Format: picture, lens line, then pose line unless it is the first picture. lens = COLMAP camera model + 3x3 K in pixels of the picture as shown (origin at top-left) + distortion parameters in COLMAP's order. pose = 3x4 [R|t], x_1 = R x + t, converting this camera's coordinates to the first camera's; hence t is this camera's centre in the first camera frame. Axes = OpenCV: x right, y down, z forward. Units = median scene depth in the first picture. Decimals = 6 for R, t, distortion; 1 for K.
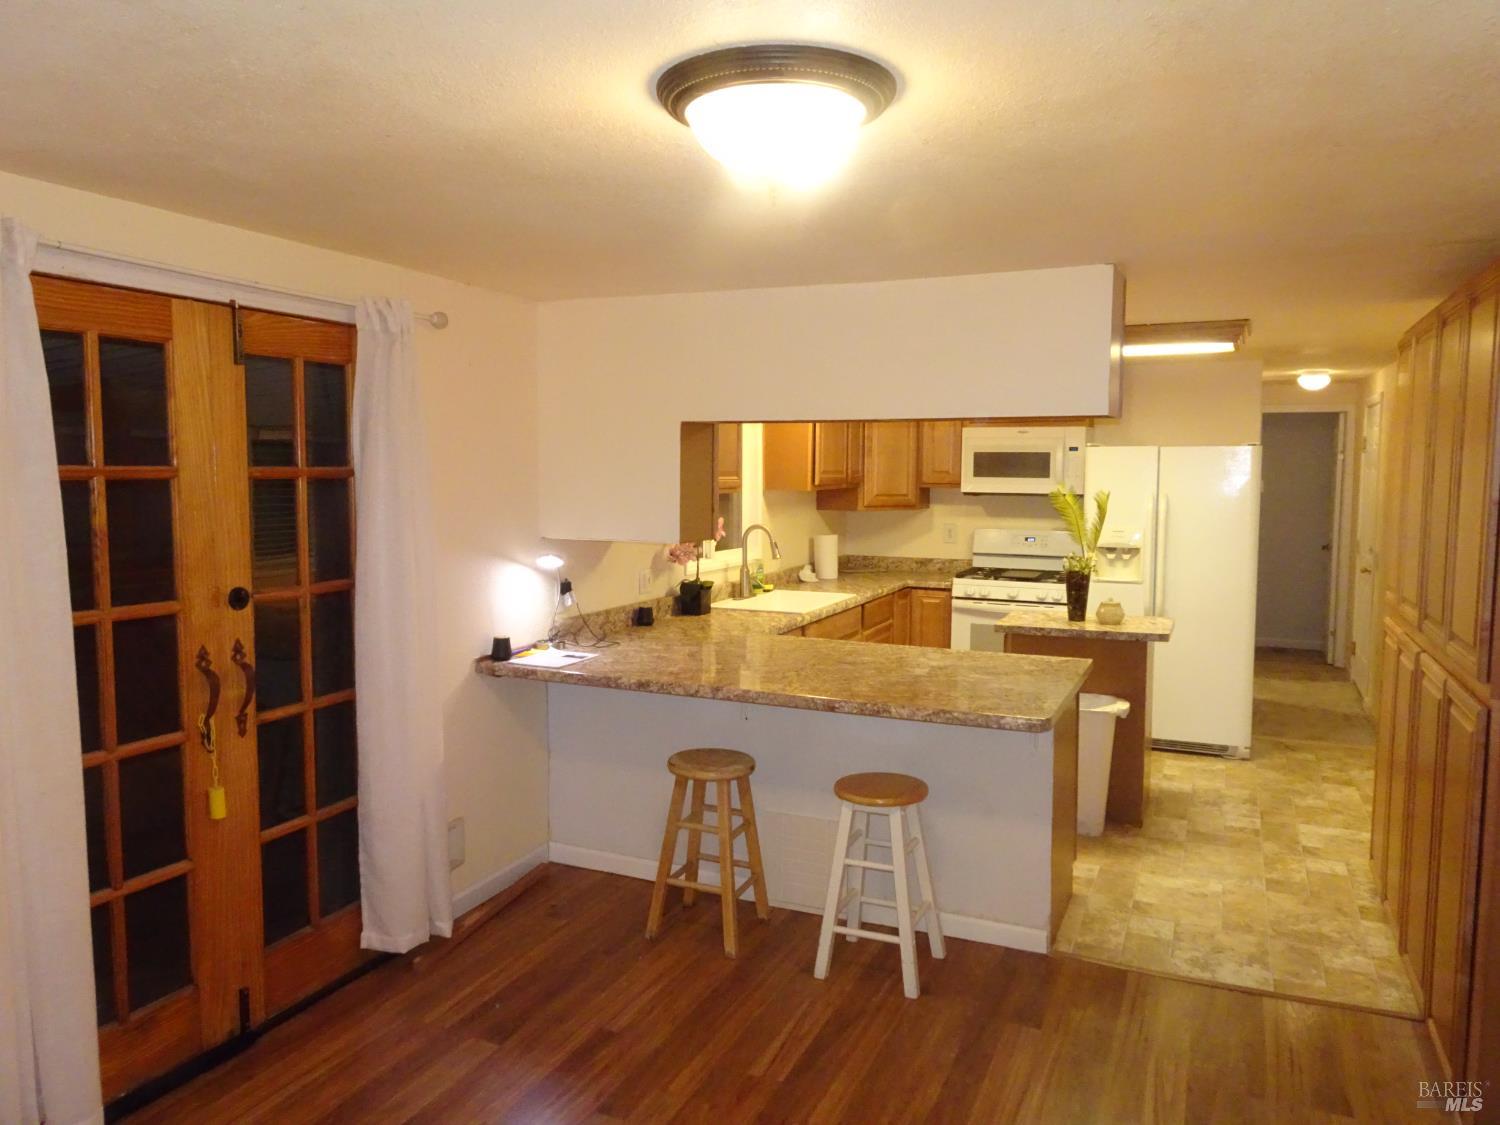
lens RADIAL K [[1067.5, 0, 751.5], [0, 1067.5, 560.6], [0, 0, 1]] dist [0.003344, -0.002076]
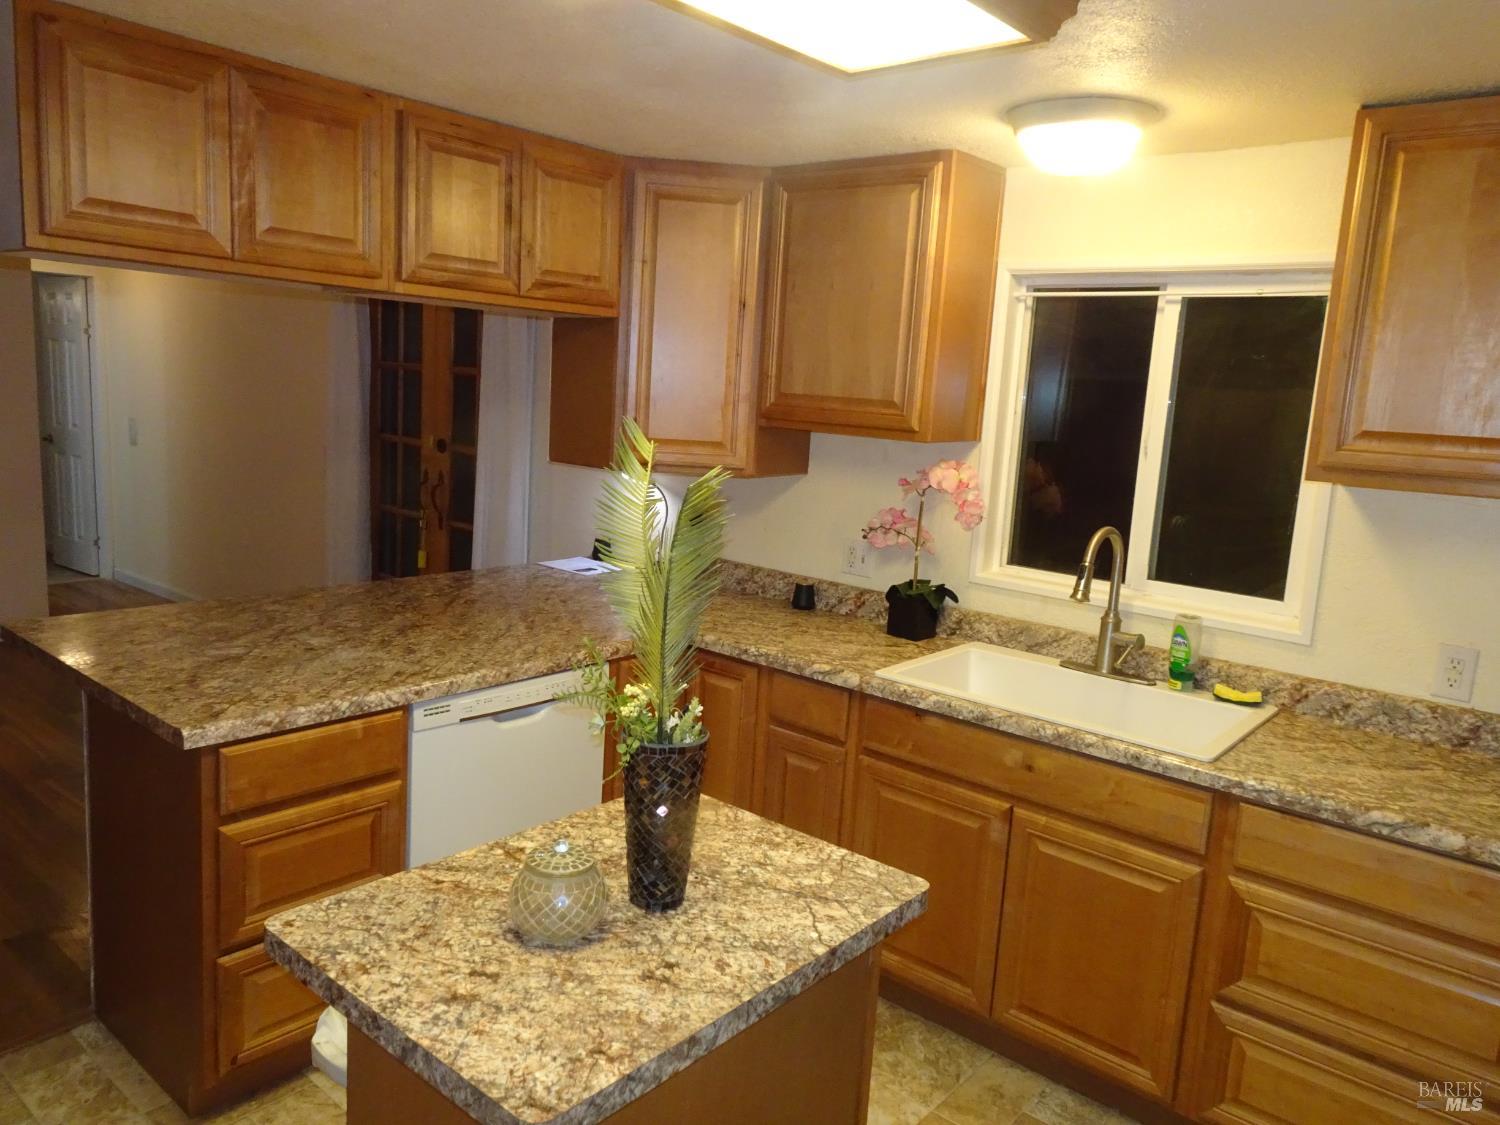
lens RADIAL K [[1067.5, 0, 749.2], [0, 1067.5, 563.9], [0, 0, 1]] dist [0.003344, -0.002076]
pose [[-0.274256, 0.138982, -0.951561, 0.612409], [-0.145662, 0.972081, 0.183962, -0.099141], [0.950561, 0.189059, -0.246354, 1.170455]]
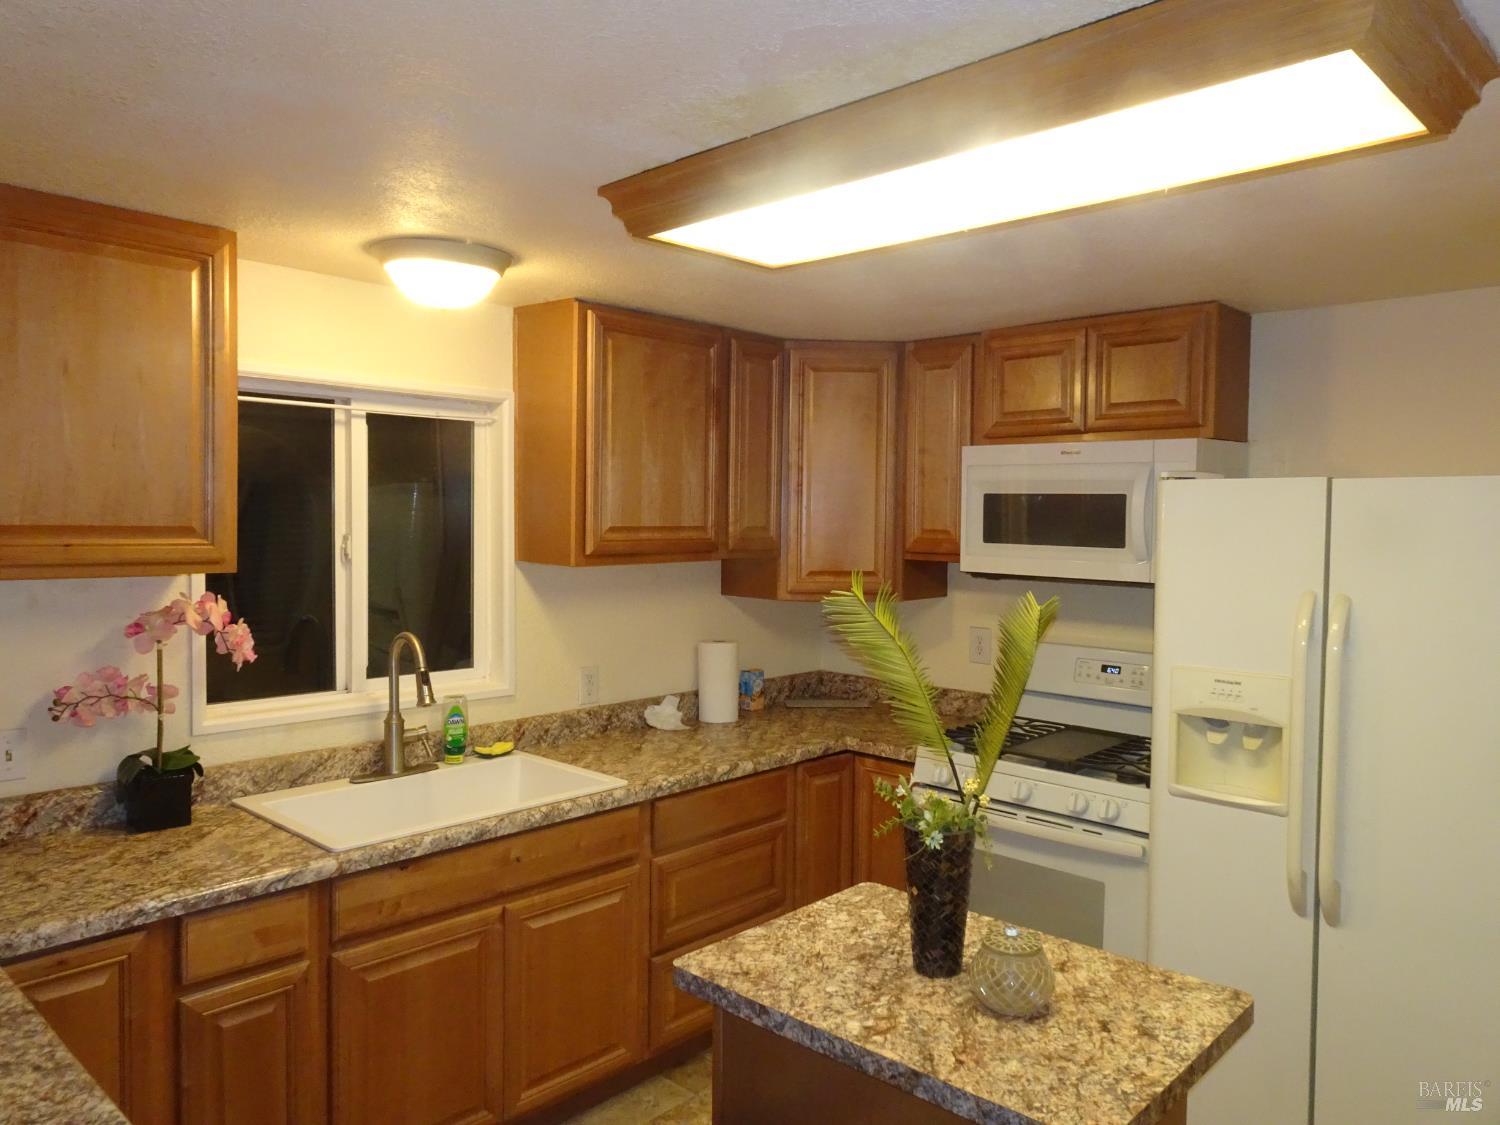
lens RADIAL K [[1067.5, 0, 753.0], [0, 1067.5, 563.6], [0, 0, 1]] dist [0.003344, -0.002076]
pose [[0.946817, 0.026191, -0.320706, 0.383704], [-0.040570, 0.998445, -0.038234, -0.064043], [0.319205, 0.049212, 0.946407, 0.697558]]
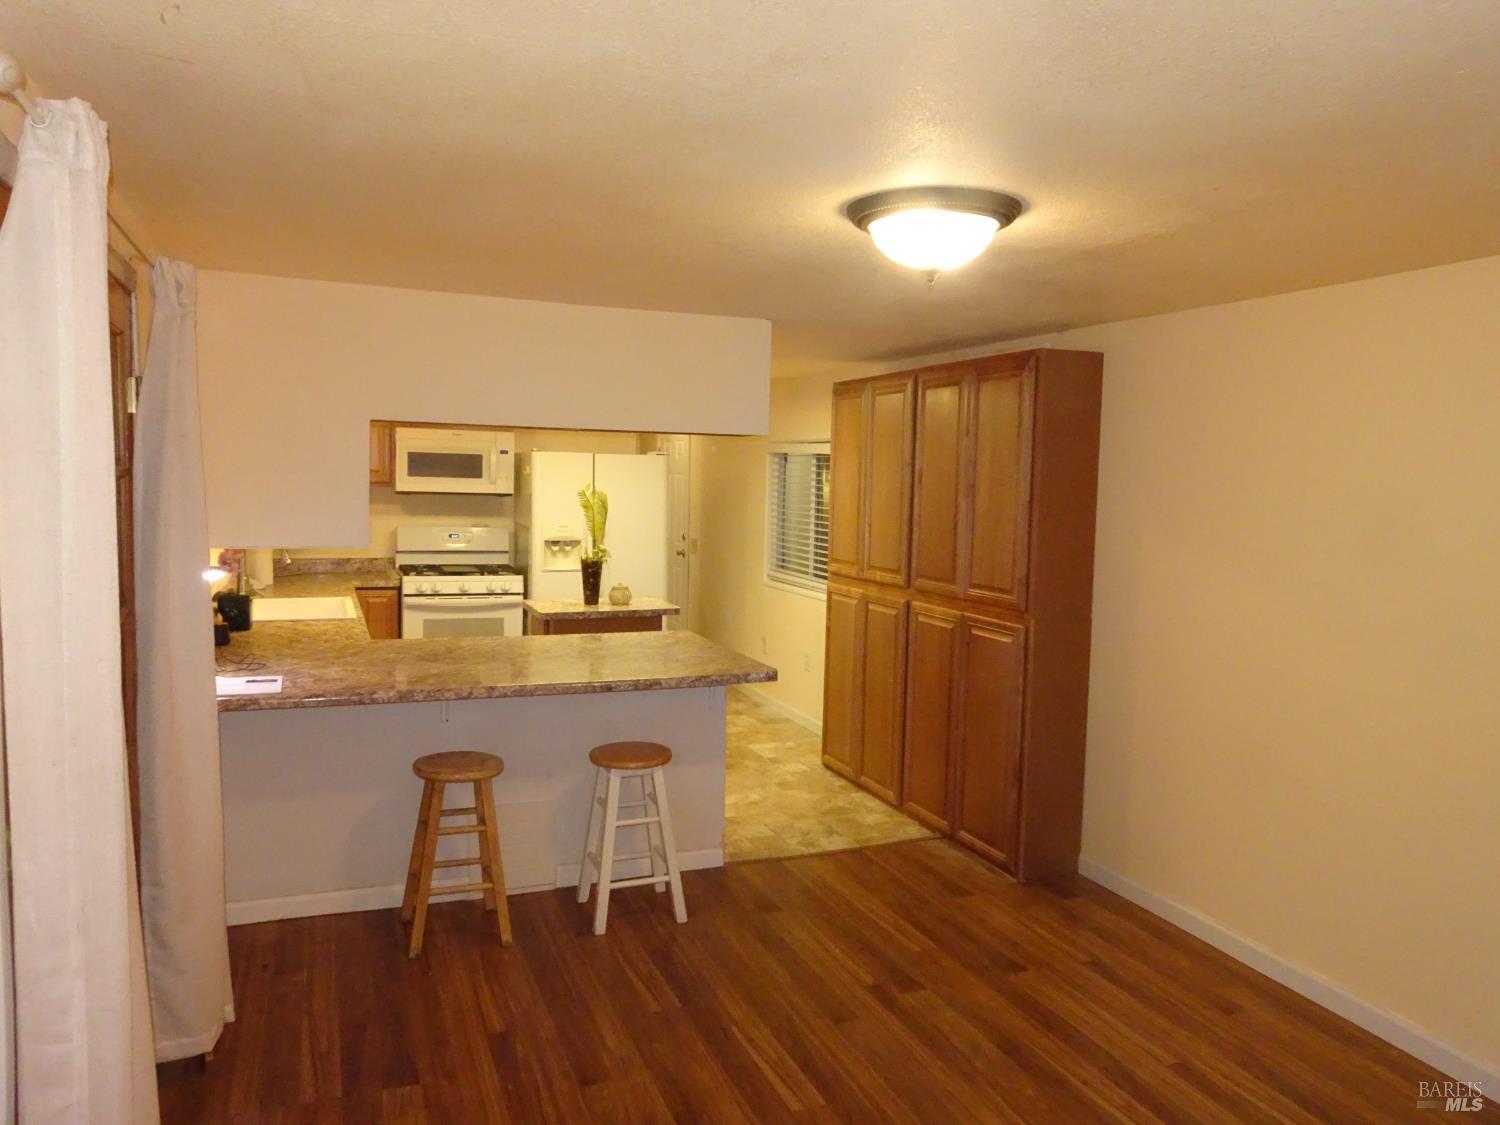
lens RADIAL K [[1067.5, 0, 755.5], [0, 1067.5, 563.7], [0, 0, 1]] dist [0.003344, -0.002076]
pose [[0.691050, -0.047042, 0.721275, -0.434367], [0.041338, 0.998819, 0.025538, -0.010404], [-0.721624, 0.012168, 0.692178, 0.079881]]
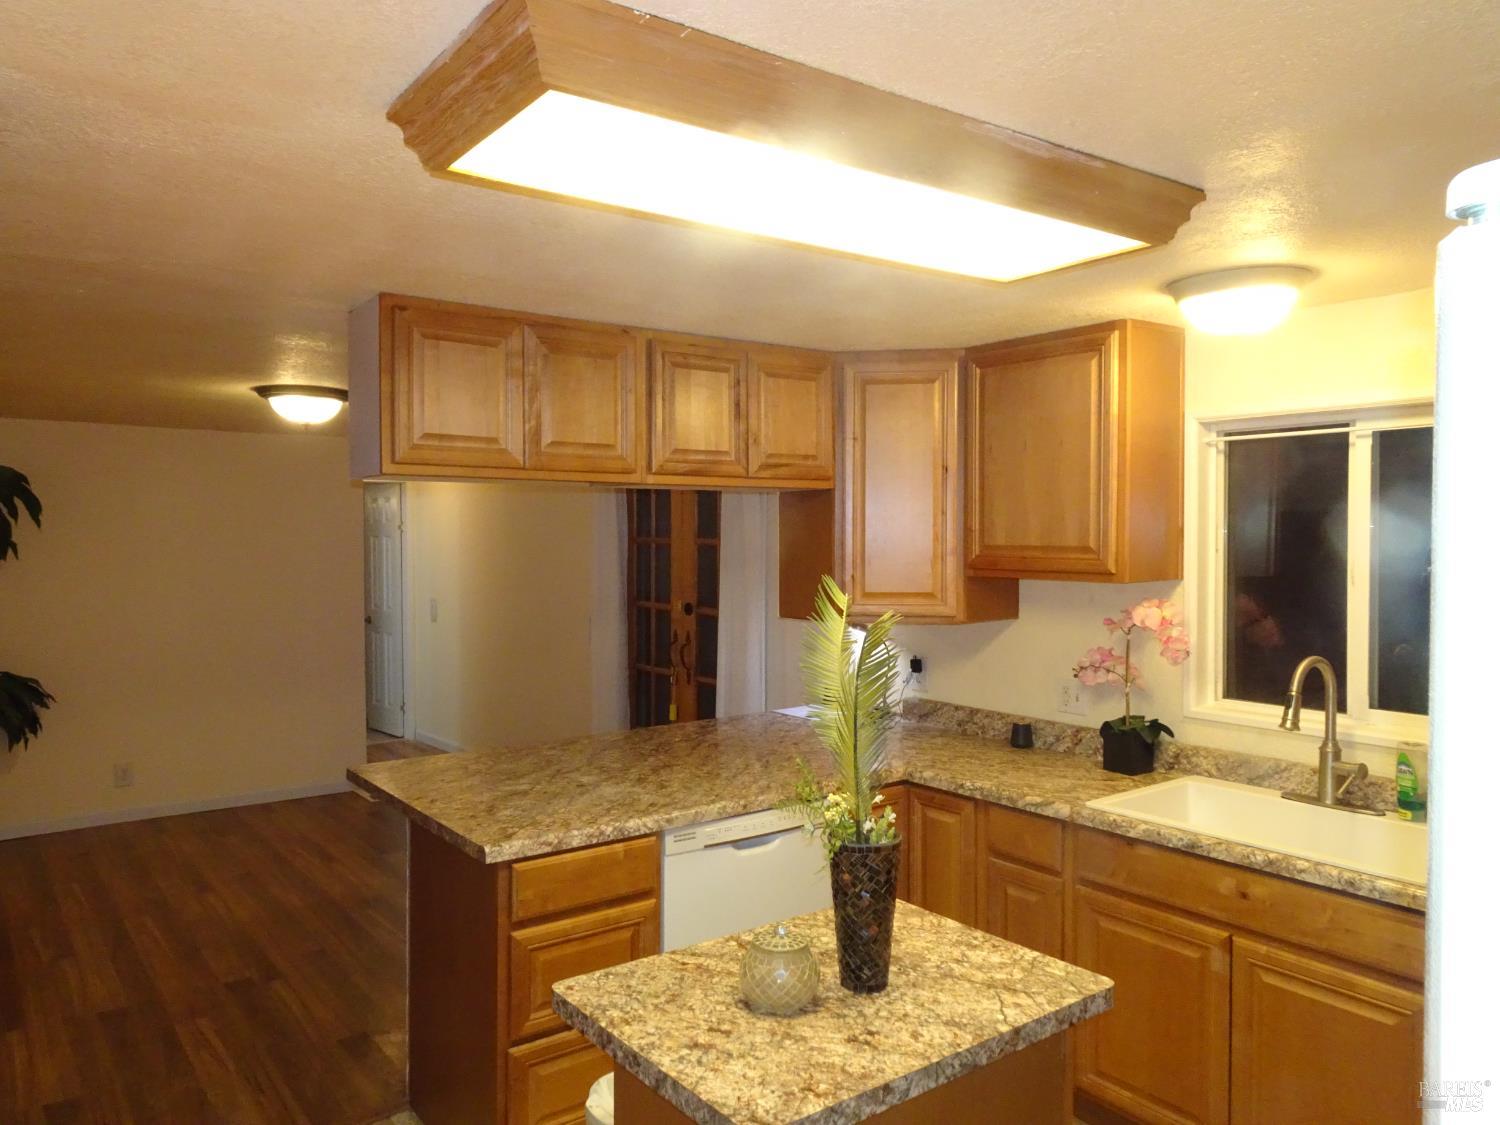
lens RADIAL K [[1067.5, 0, 744.9], [0, 1067.5, 562.2], [0, 0, 1]] dist [0.003344, -0.002076]
pose [[-0.483488, 0.019213, -0.875140, 0.673732], [-0.076906, 0.994961, 0.064332, -0.106151], [0.871966, 0.098407, -0.479574, 1.212702]]
